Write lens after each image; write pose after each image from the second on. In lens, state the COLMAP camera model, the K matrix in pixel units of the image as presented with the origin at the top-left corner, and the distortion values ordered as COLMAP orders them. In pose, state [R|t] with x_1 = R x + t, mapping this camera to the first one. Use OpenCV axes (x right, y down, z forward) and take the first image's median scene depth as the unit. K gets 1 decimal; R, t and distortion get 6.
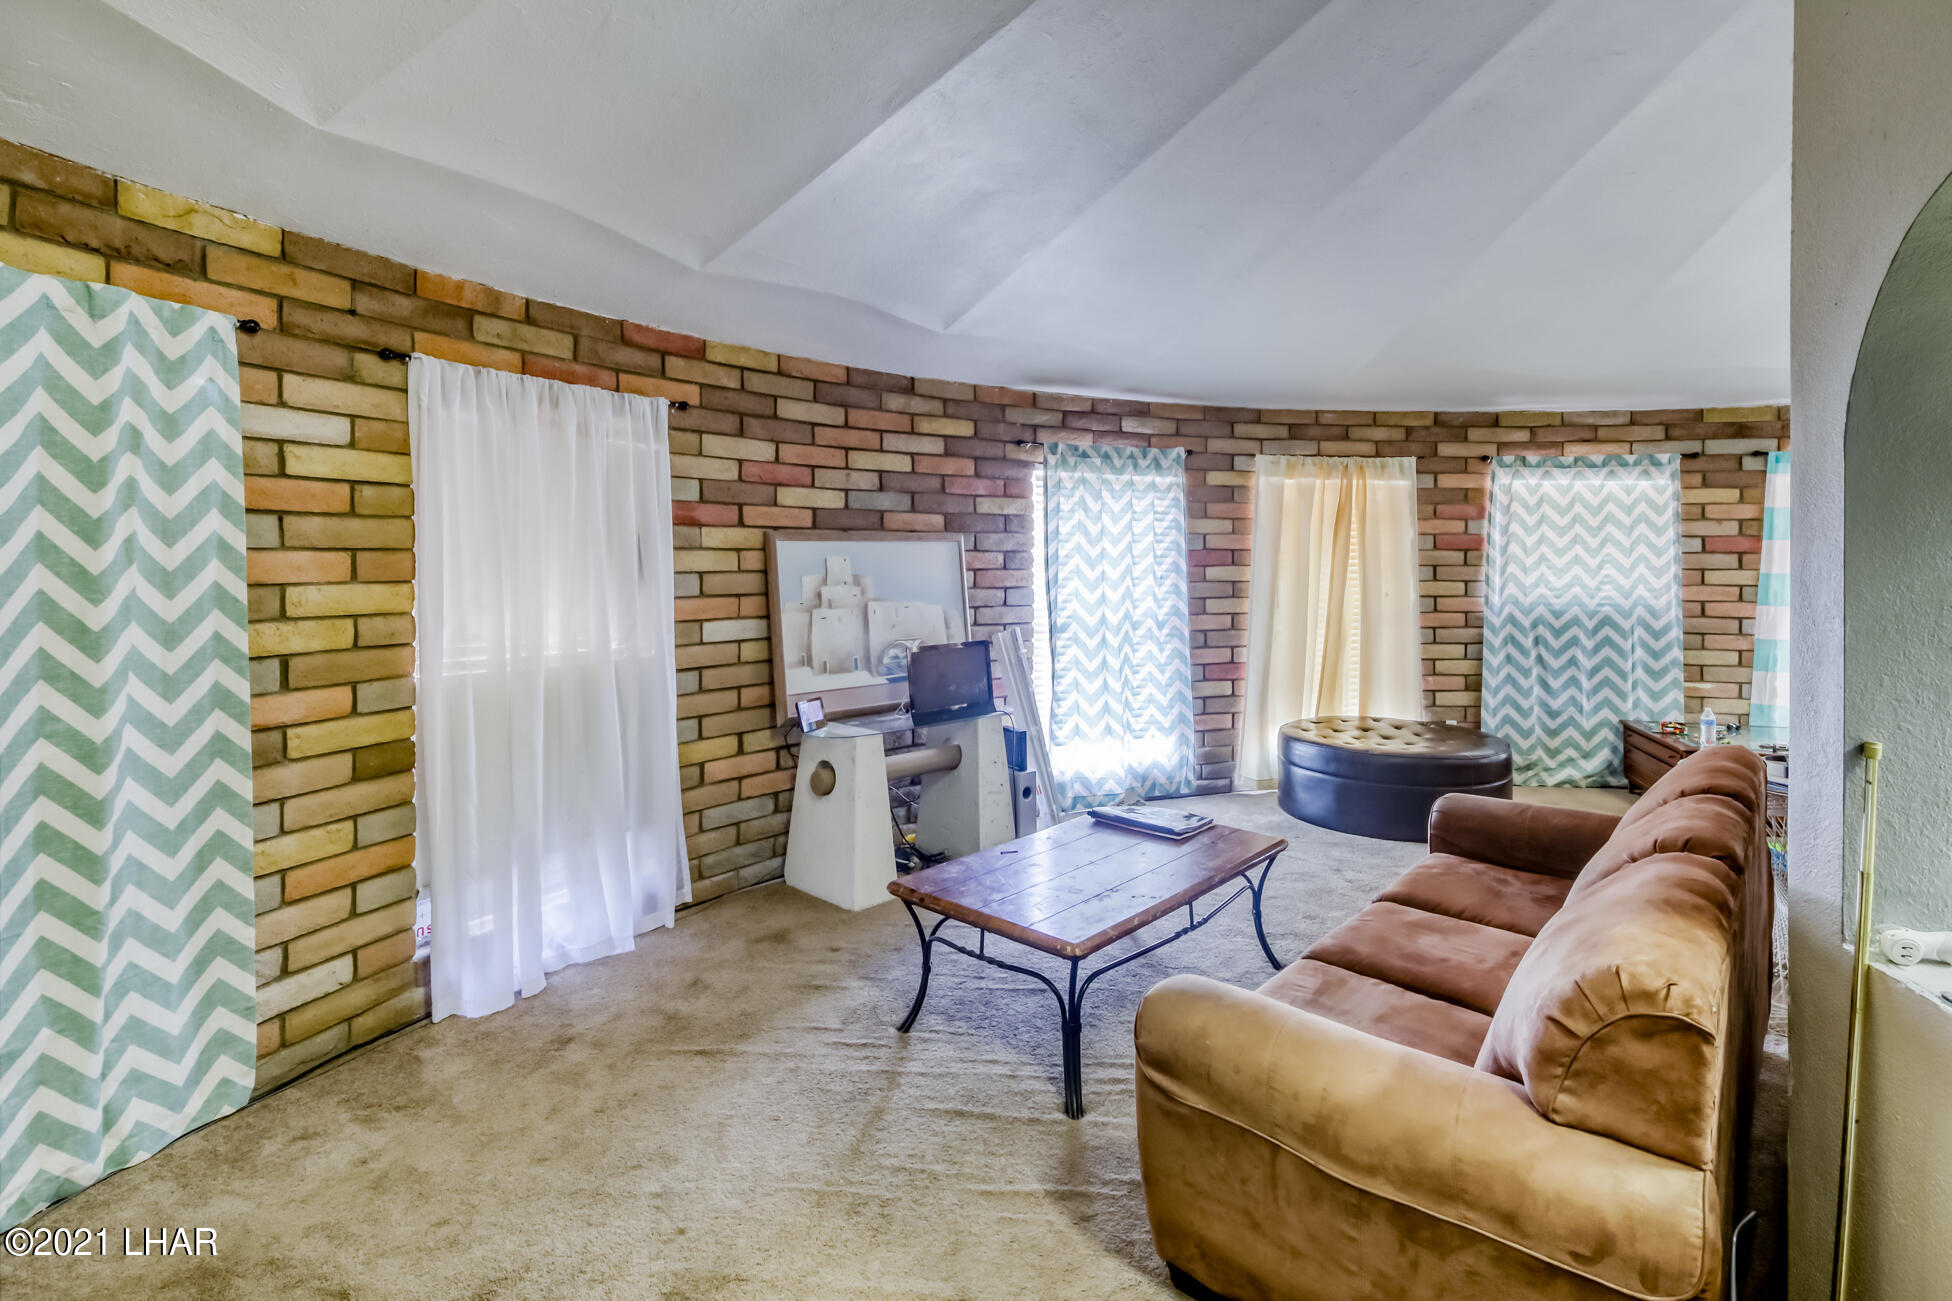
lens RADIAL K [[943.7, 0, 984.1], [0, 943.7, 544.9], [0, 0, 1]] dist [0.003500, -0.000633]
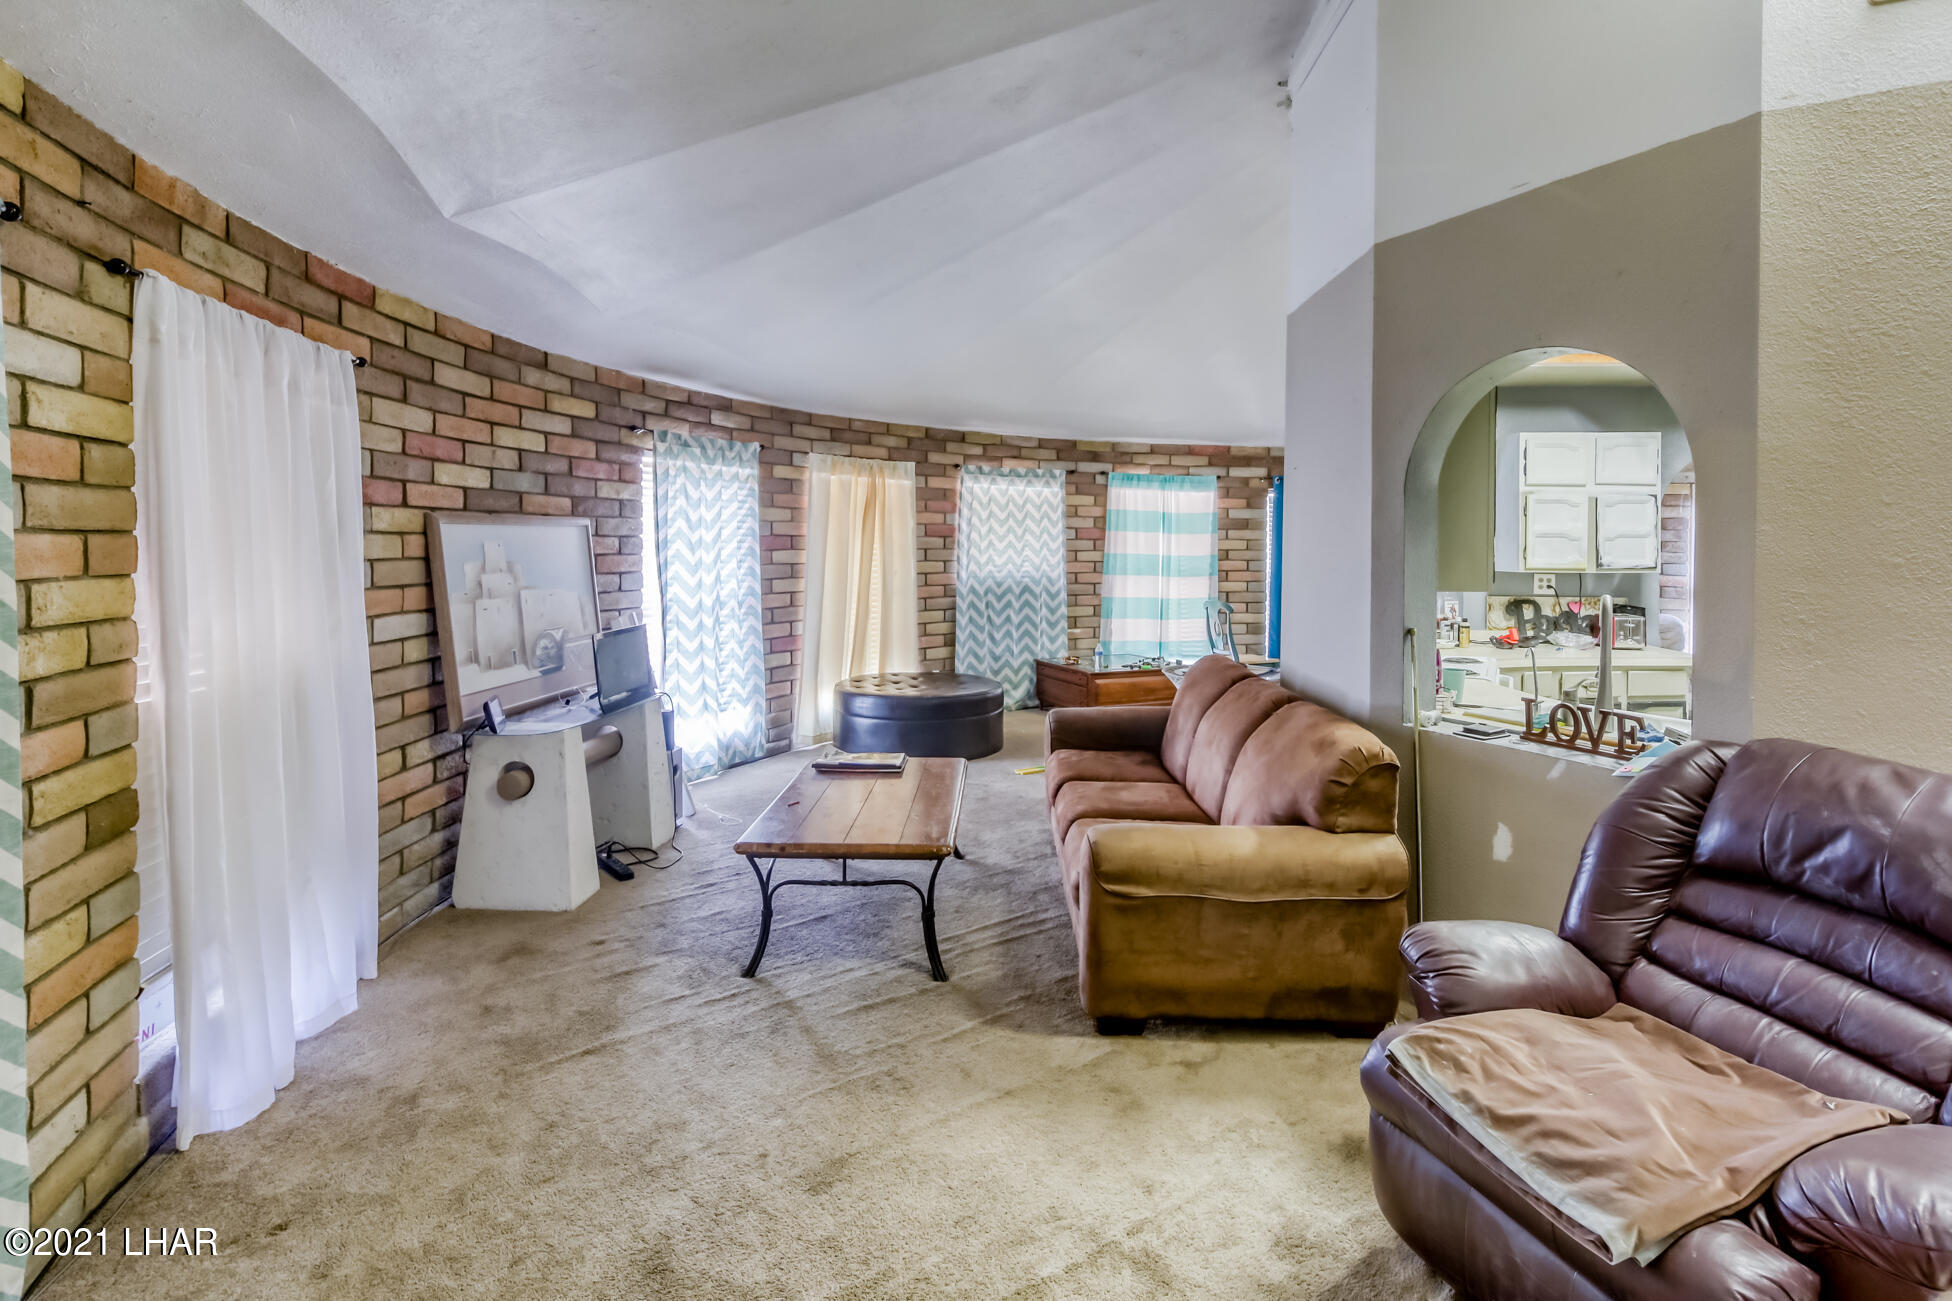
lens RADIAL K [[946.8, 0, 966.9], [0, 946.8, 532.0], [0, 0, 1]] dist [0.001255, -0.001293]
pose [[0.759262, 0.007348, 0.650743, -0.338113], [-0.009008, 0.999959, -0.000781, -0.000295], [-0.650722, -0.005269, 0.759297, 0.004526]]
